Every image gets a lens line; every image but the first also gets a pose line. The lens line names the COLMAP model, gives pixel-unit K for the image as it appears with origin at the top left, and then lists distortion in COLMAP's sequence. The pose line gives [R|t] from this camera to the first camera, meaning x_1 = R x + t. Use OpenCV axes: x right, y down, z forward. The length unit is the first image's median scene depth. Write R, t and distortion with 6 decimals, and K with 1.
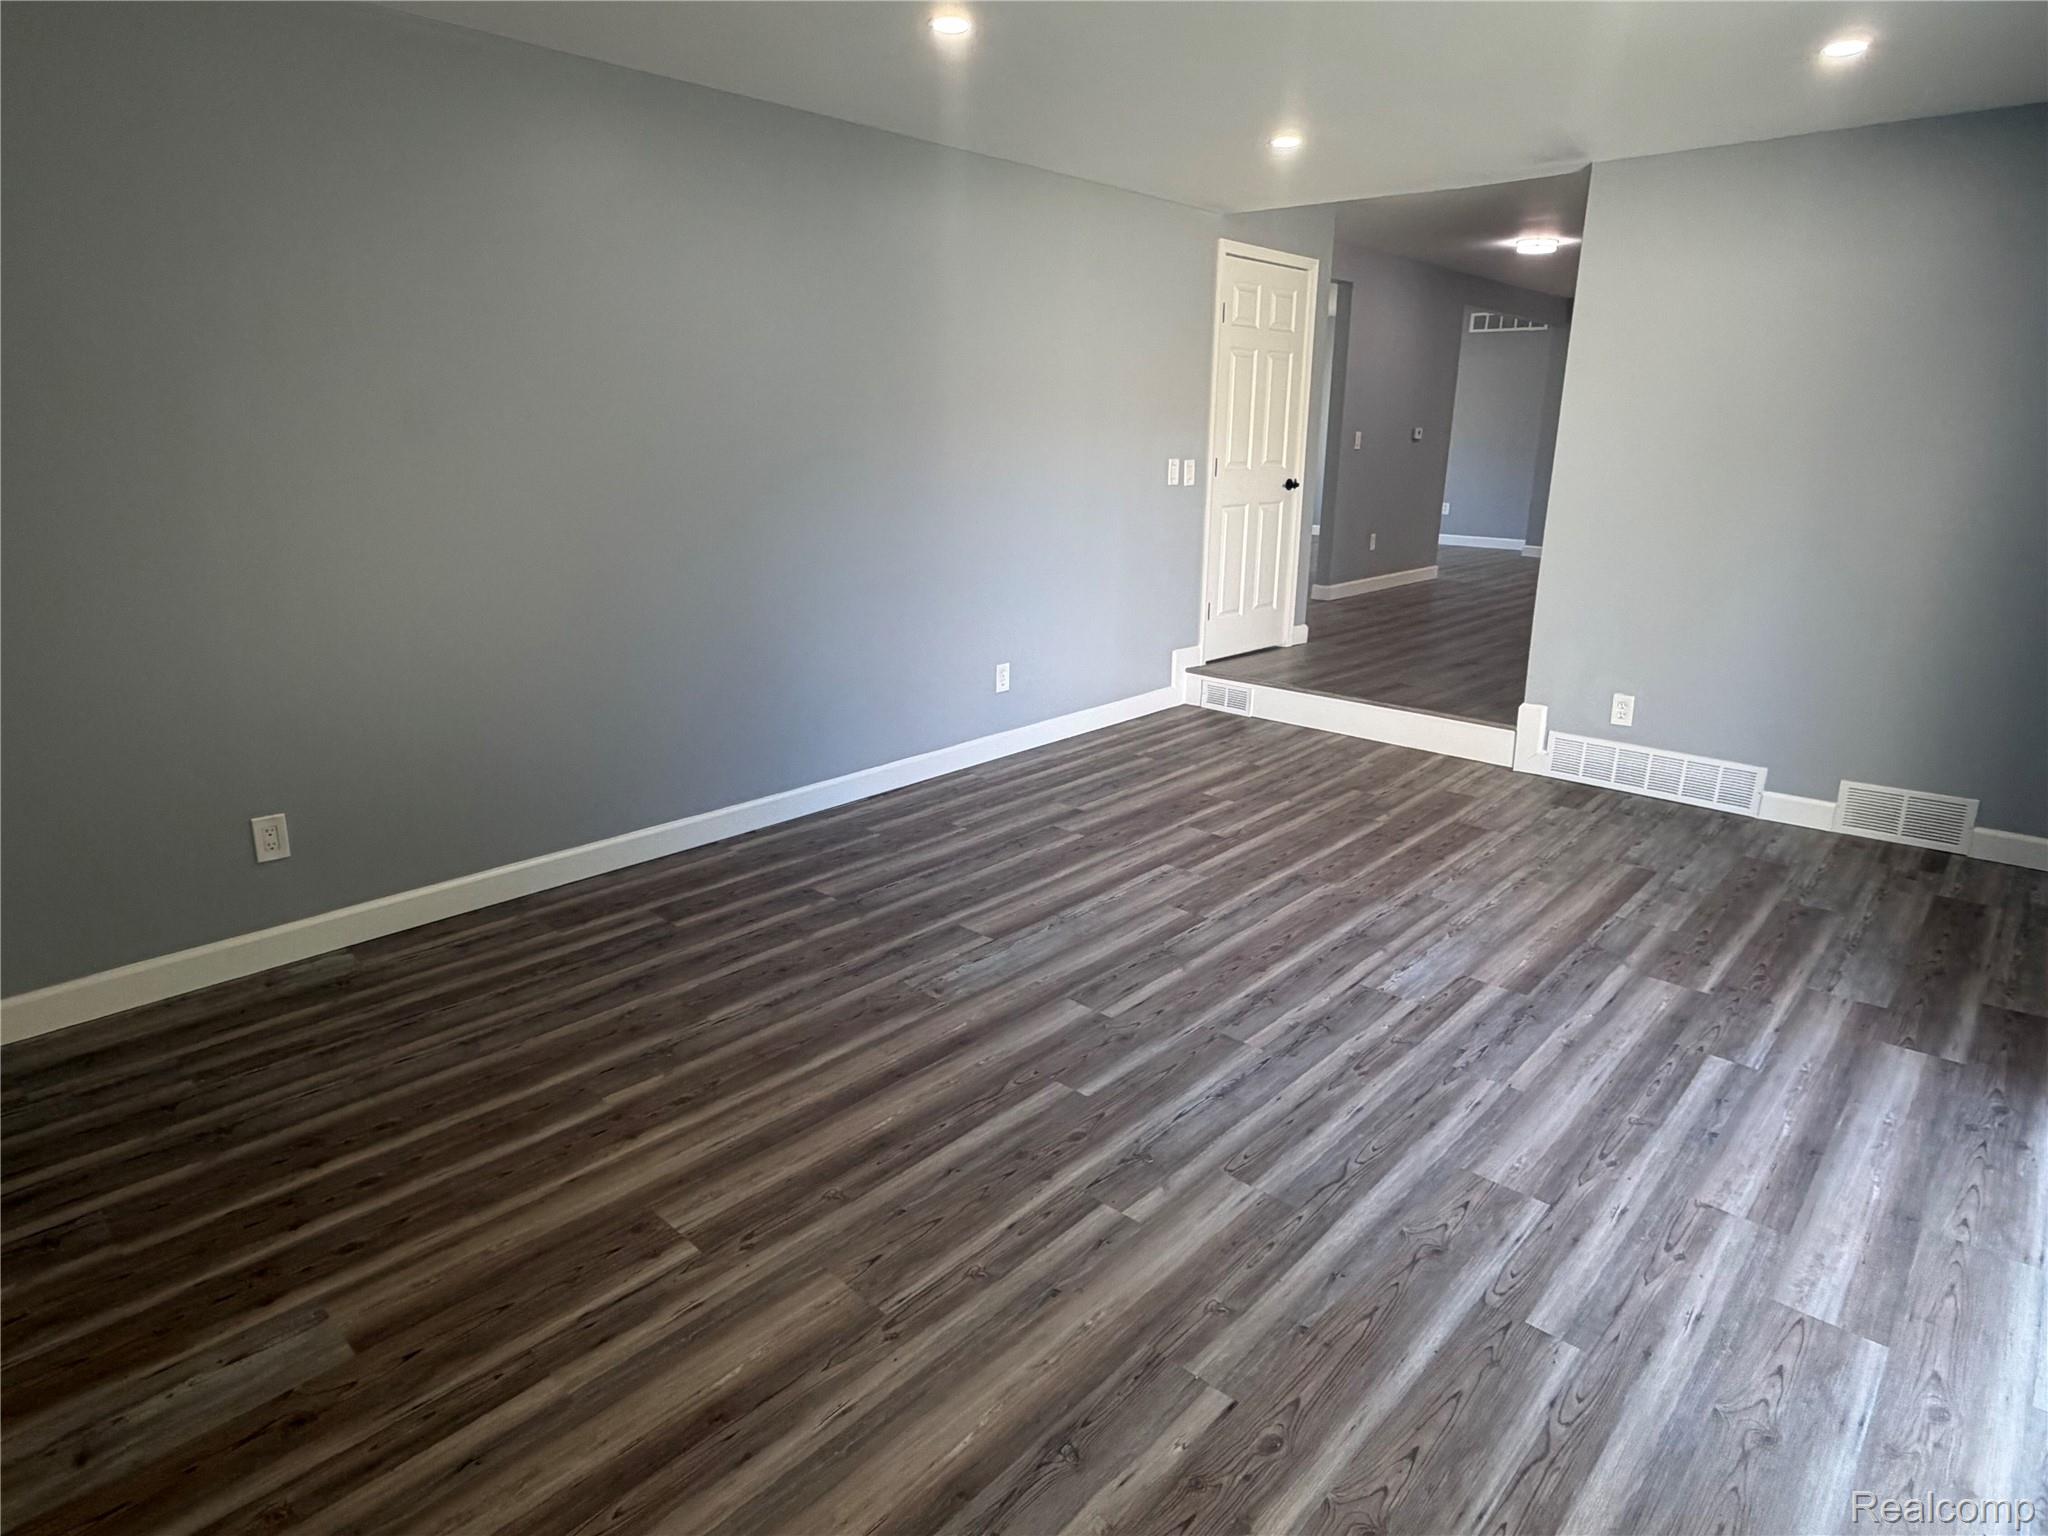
lens RADIAL K [[1146.3, 0, 1004.7], [0, 1146.3, 776.6], [0, 0, 1]] dist [-0.001842, 0.000602]
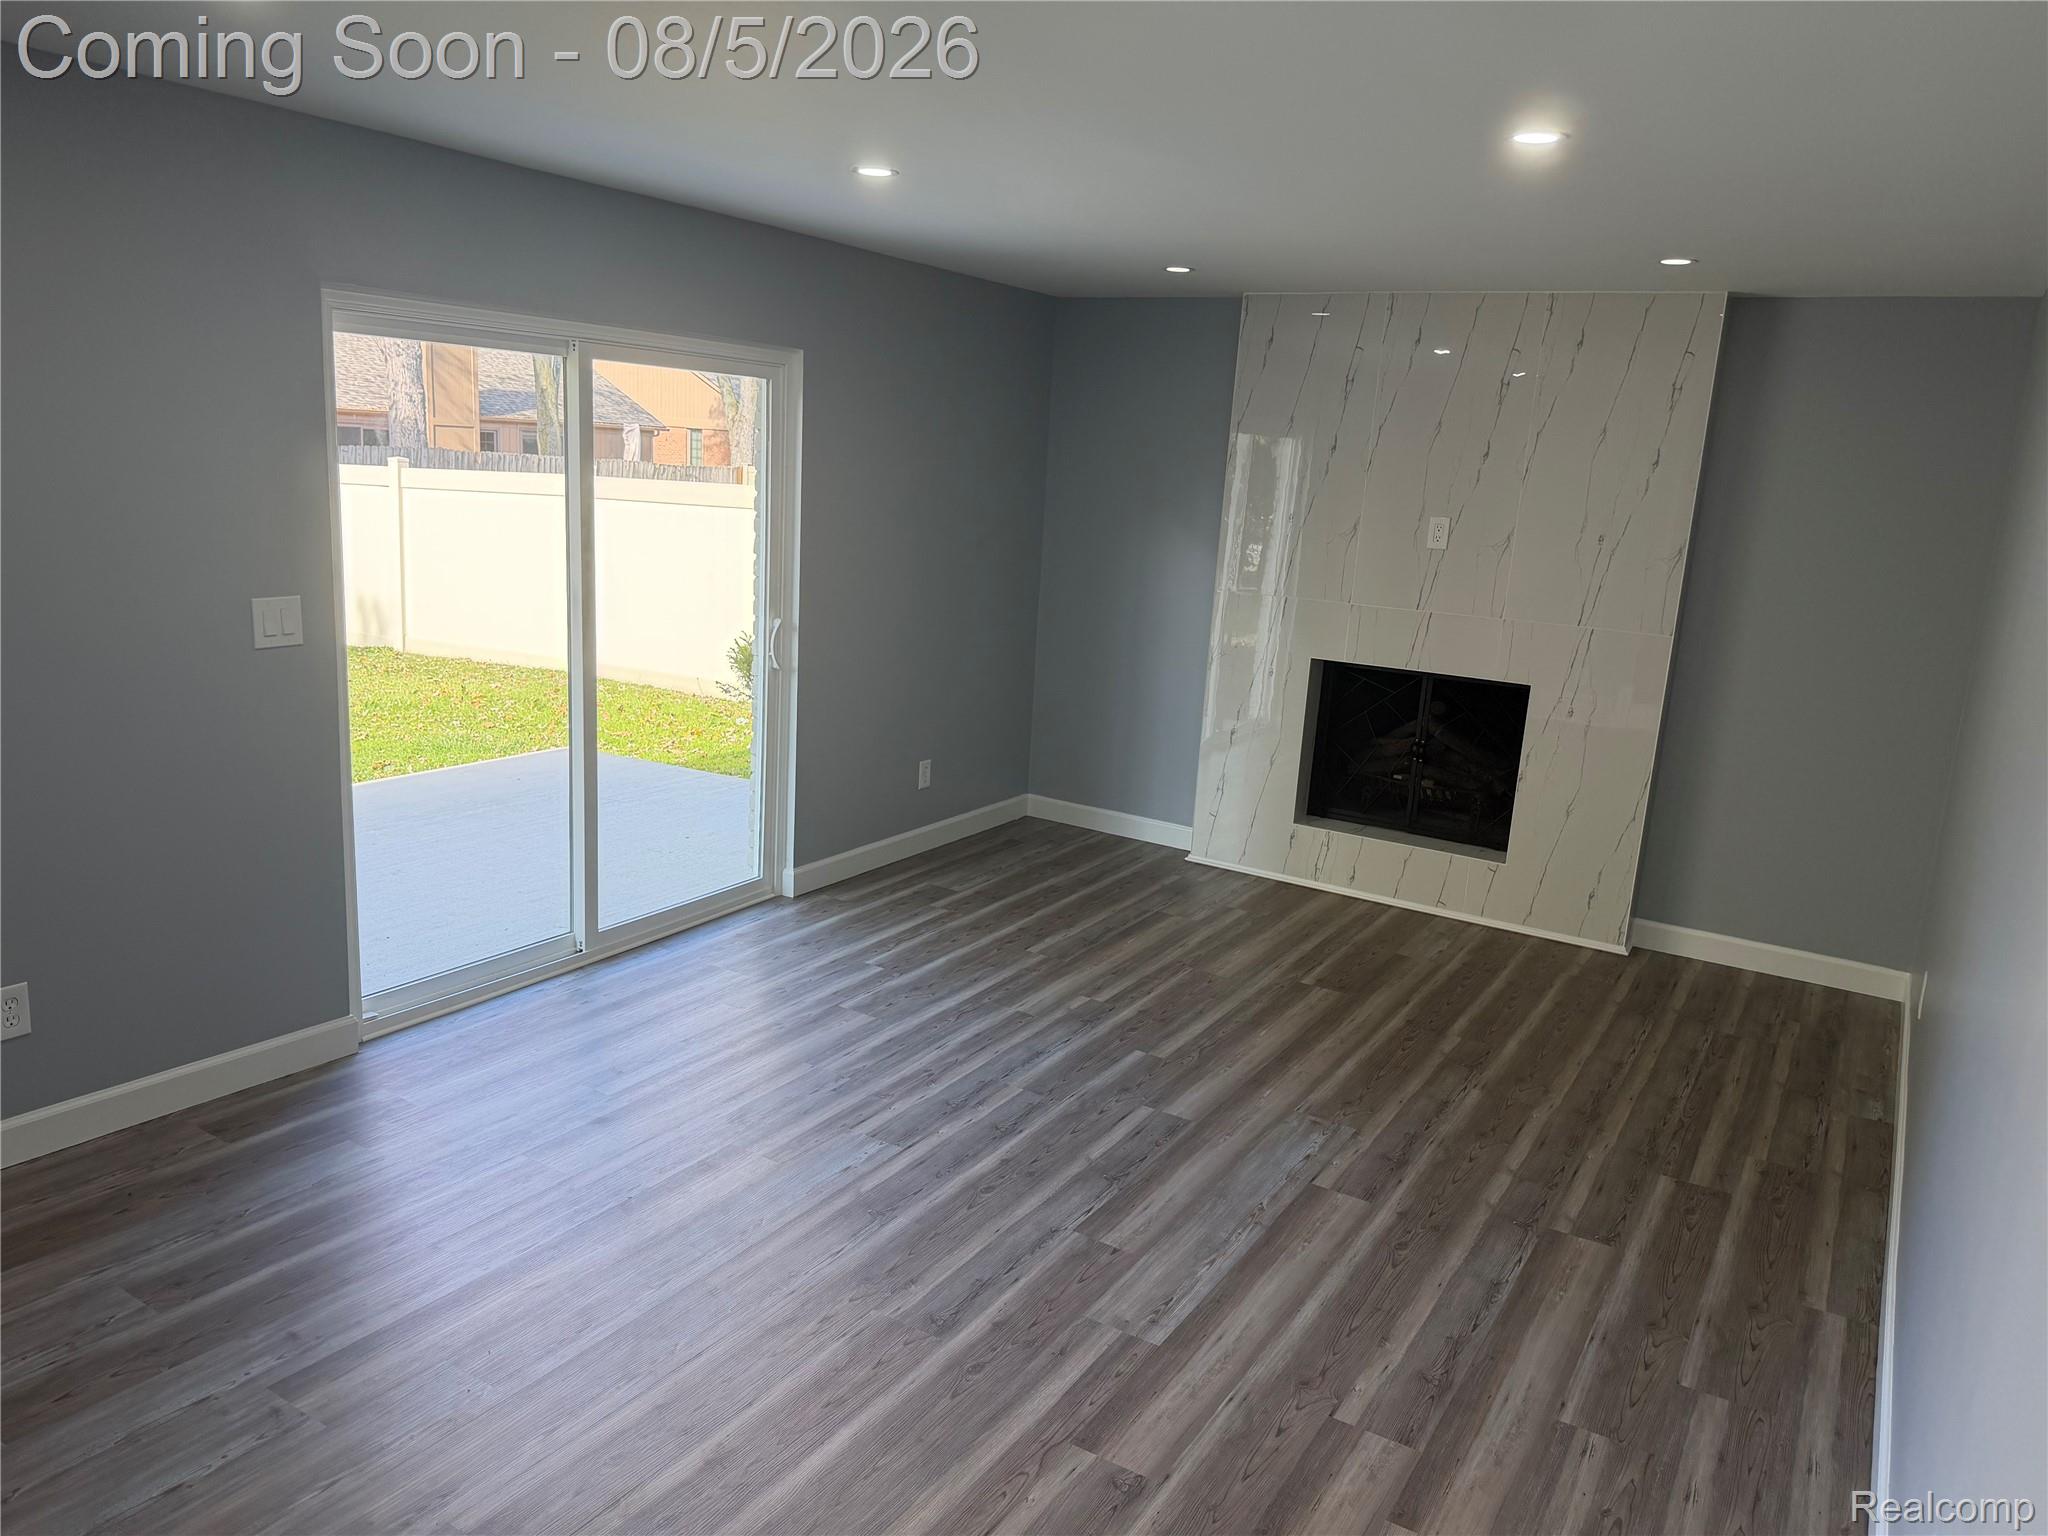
lens RADIAL K [[1446.0, 0, 1008.1], [0, 1446.0, 765.3], [0, 0, 1]] dist [0.009691, -0.018355]
pose [[-0.978741, -0.022677, -0.203841, 0.486699], [-0.120189, 0.868753, 0.480441, -0.686007], [0.166192, 0.494727, -0.853010, 1.916598]]
